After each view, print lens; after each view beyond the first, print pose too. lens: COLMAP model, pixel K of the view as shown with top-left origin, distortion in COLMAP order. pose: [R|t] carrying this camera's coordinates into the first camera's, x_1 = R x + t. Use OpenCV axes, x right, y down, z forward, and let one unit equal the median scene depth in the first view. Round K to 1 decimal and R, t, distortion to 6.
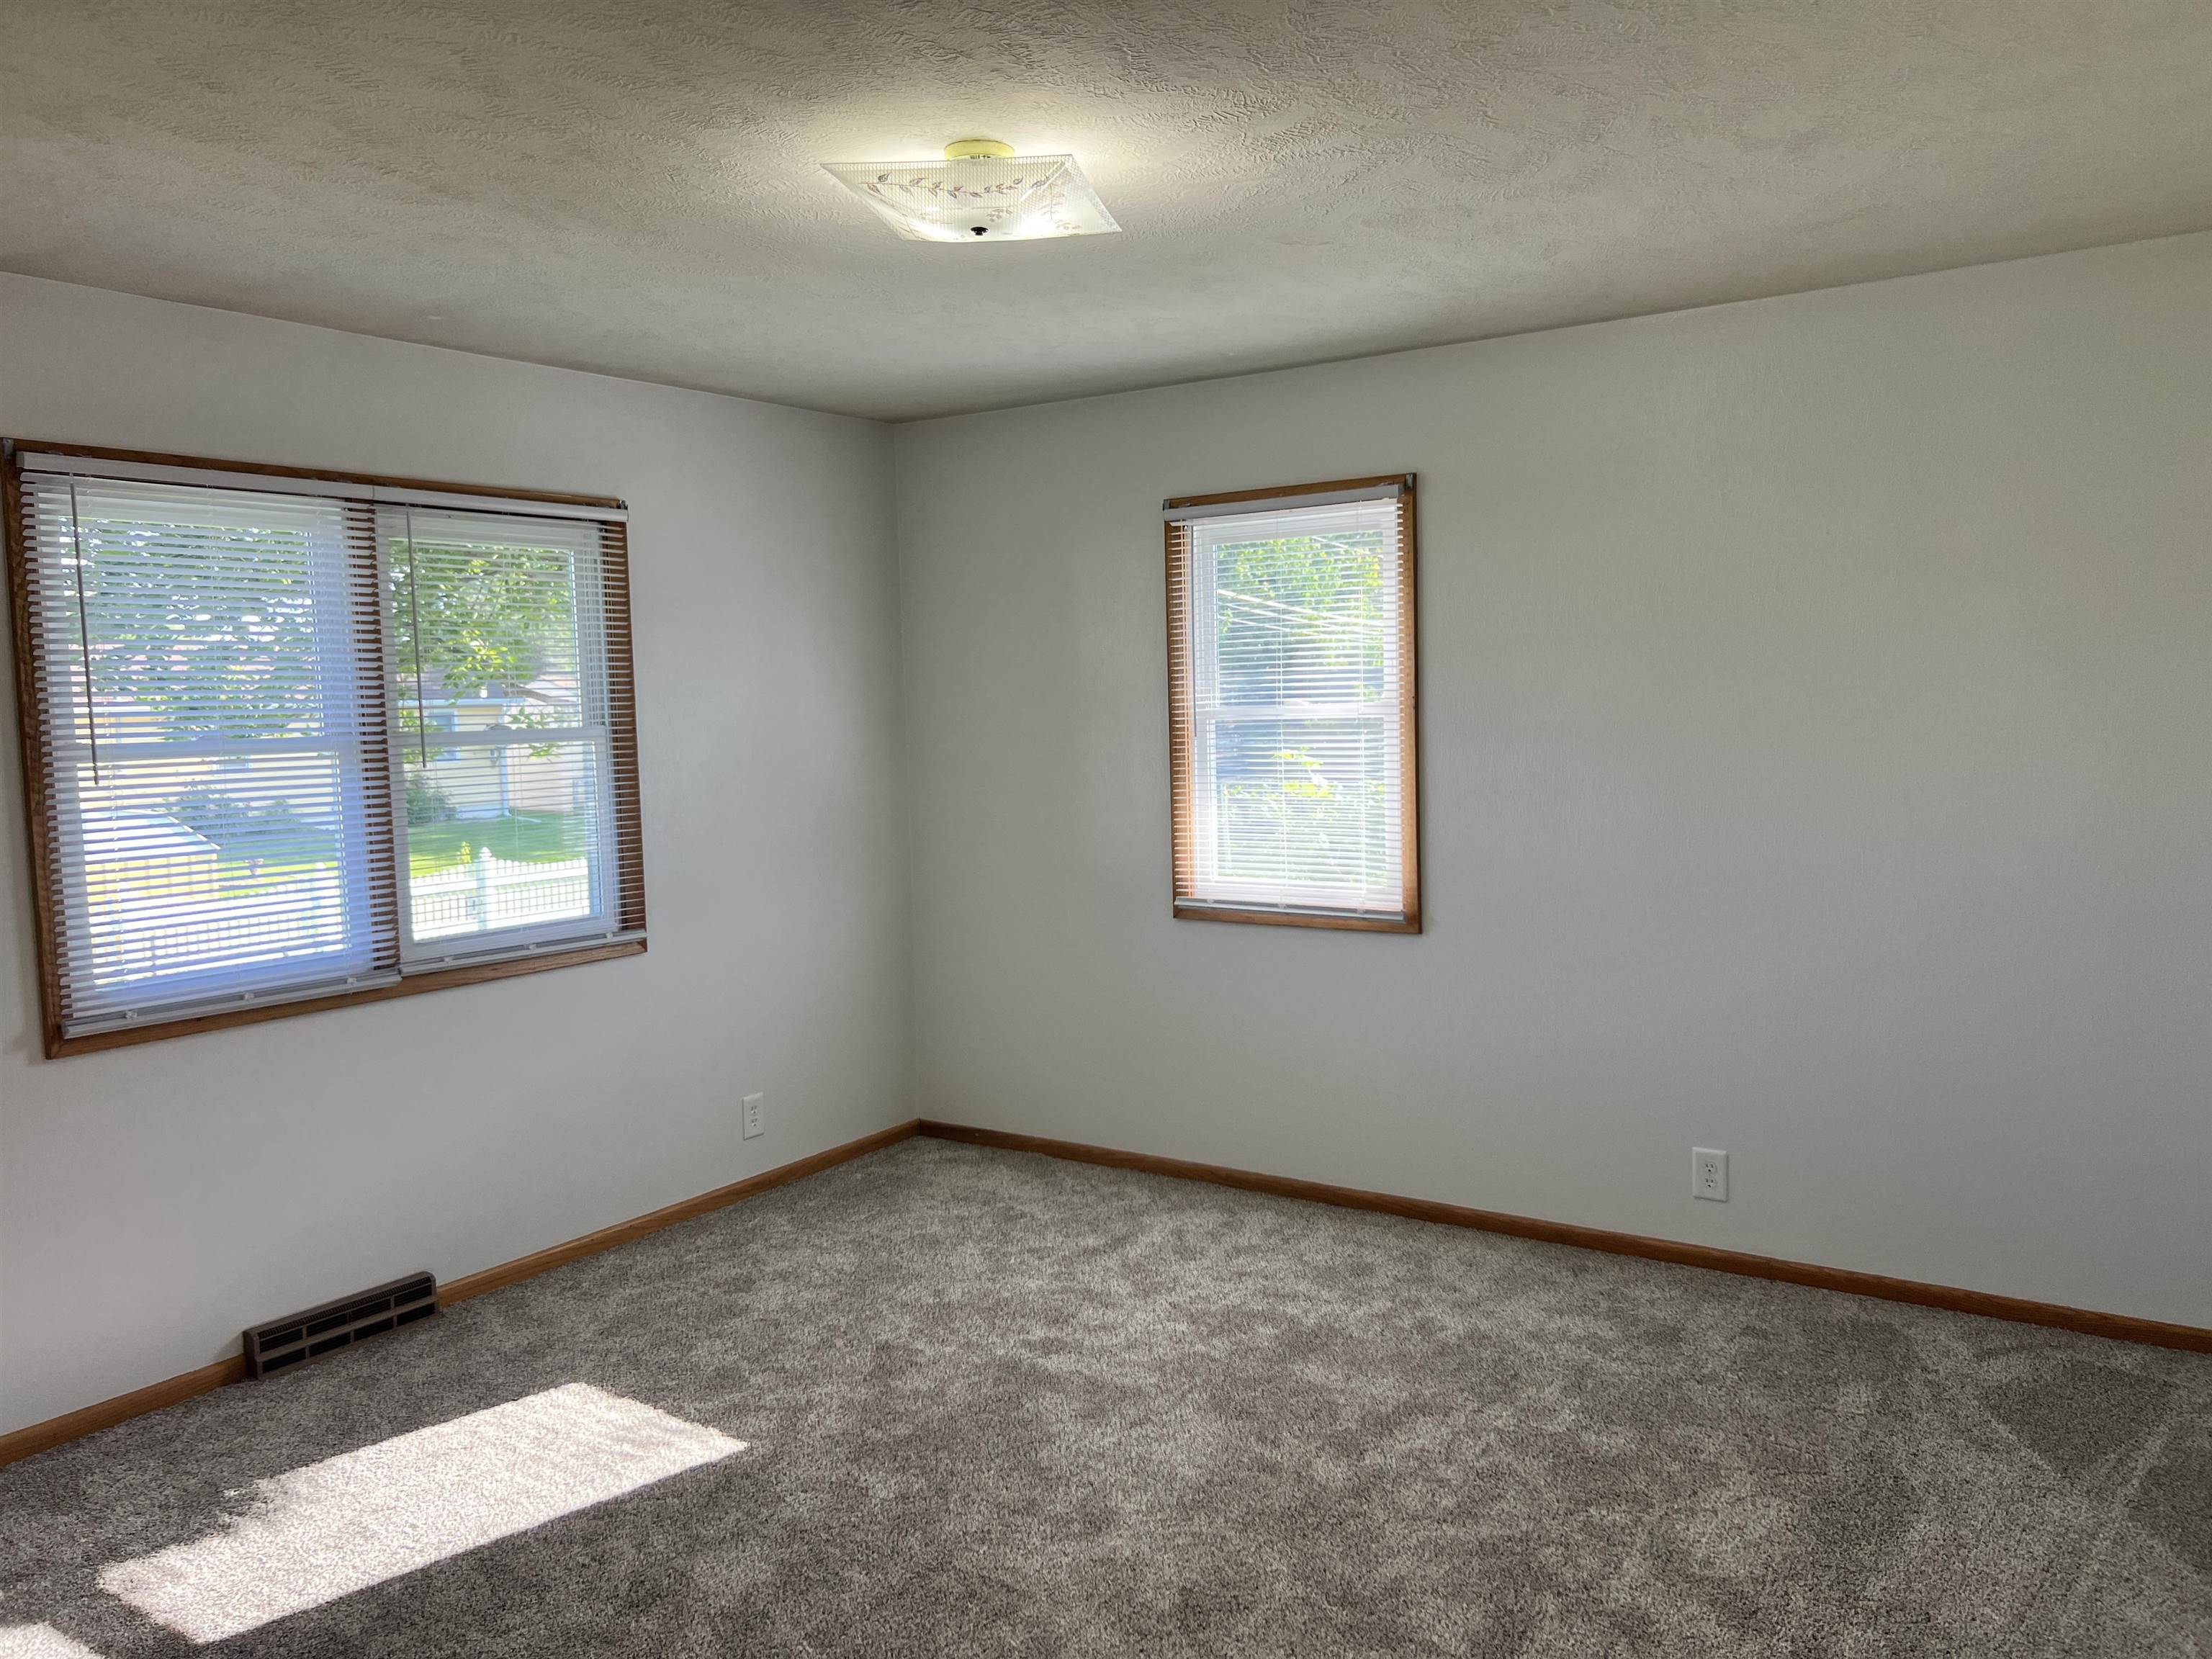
lens RADIAL K [[1662.5, 0, 1101.5], [0, 1662.5, 808.1], [0, 0, 1]] dist [0.055414, -0.058741]
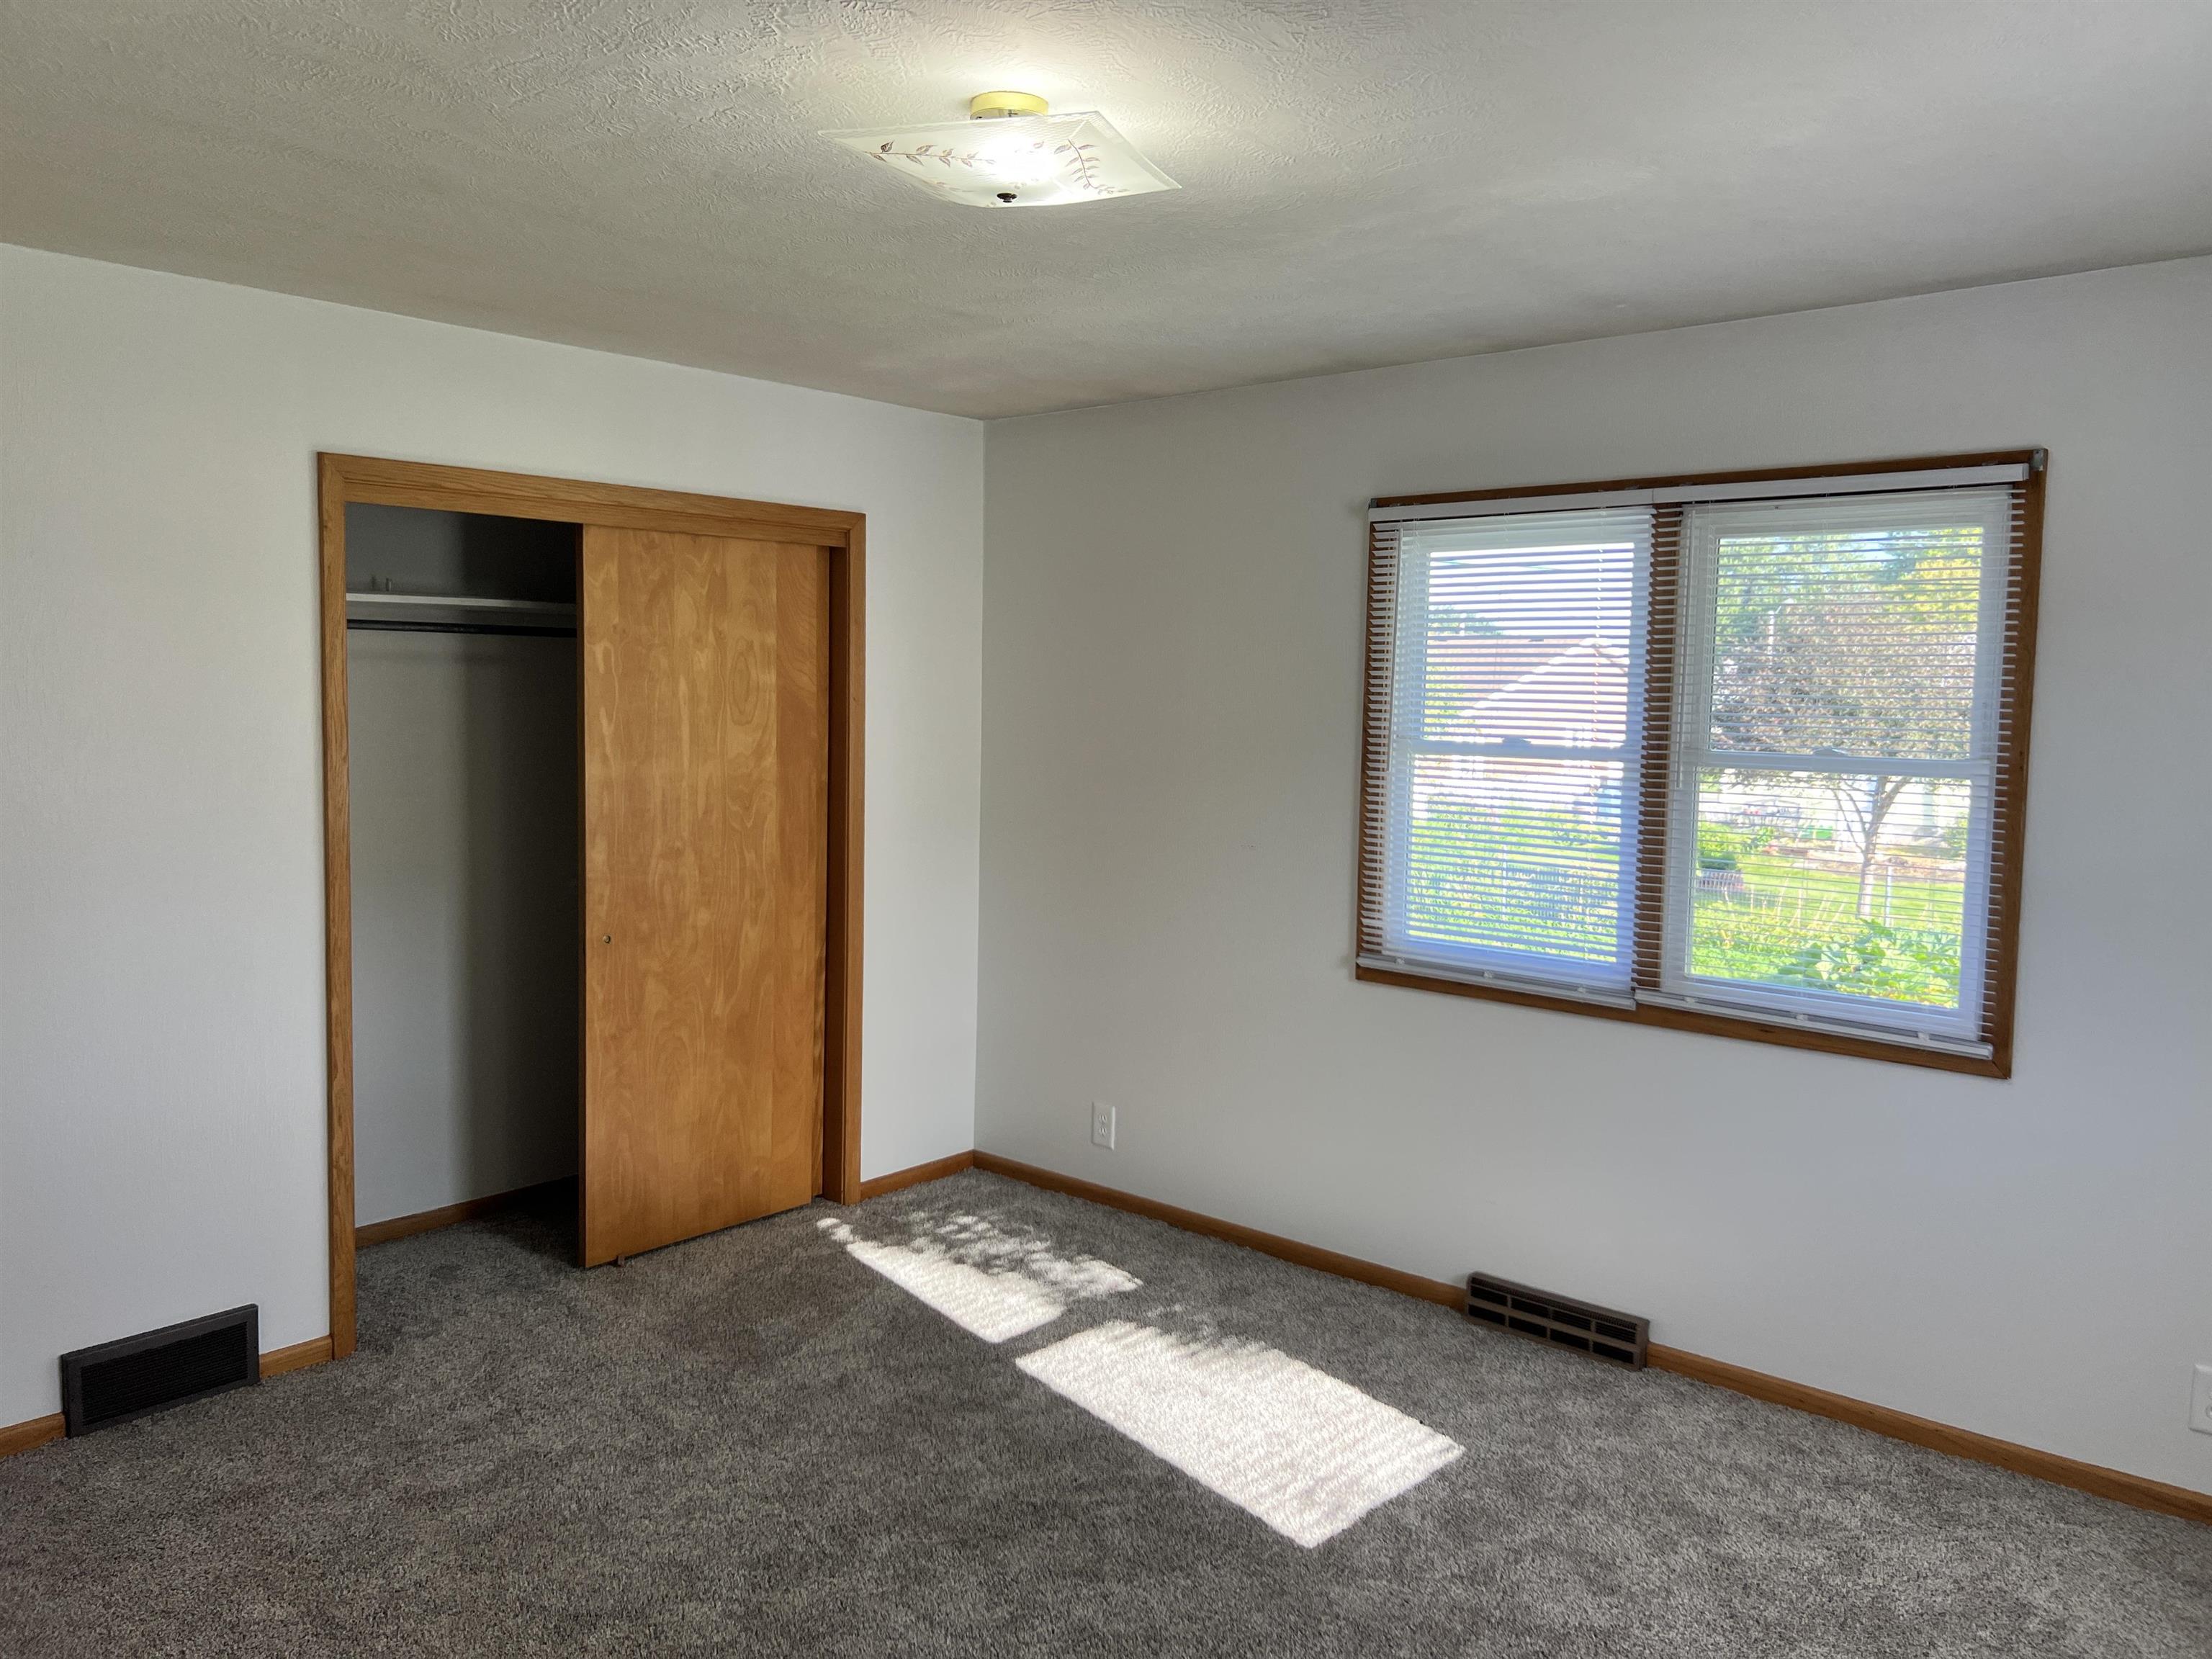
lens RADIAL K [[1662.5, 0, 1101.5], [0, 1662.5, 808.1], [0, 0, 1]] dist [0.055414, -0.058741]
pose [[-0.108147, 0.095707, -0.989517, 0.595318], [-0.085222, 0.990799, 0.105145, -0.090969], [0.990475, 0.095700, -0.098995, 0.849752]]
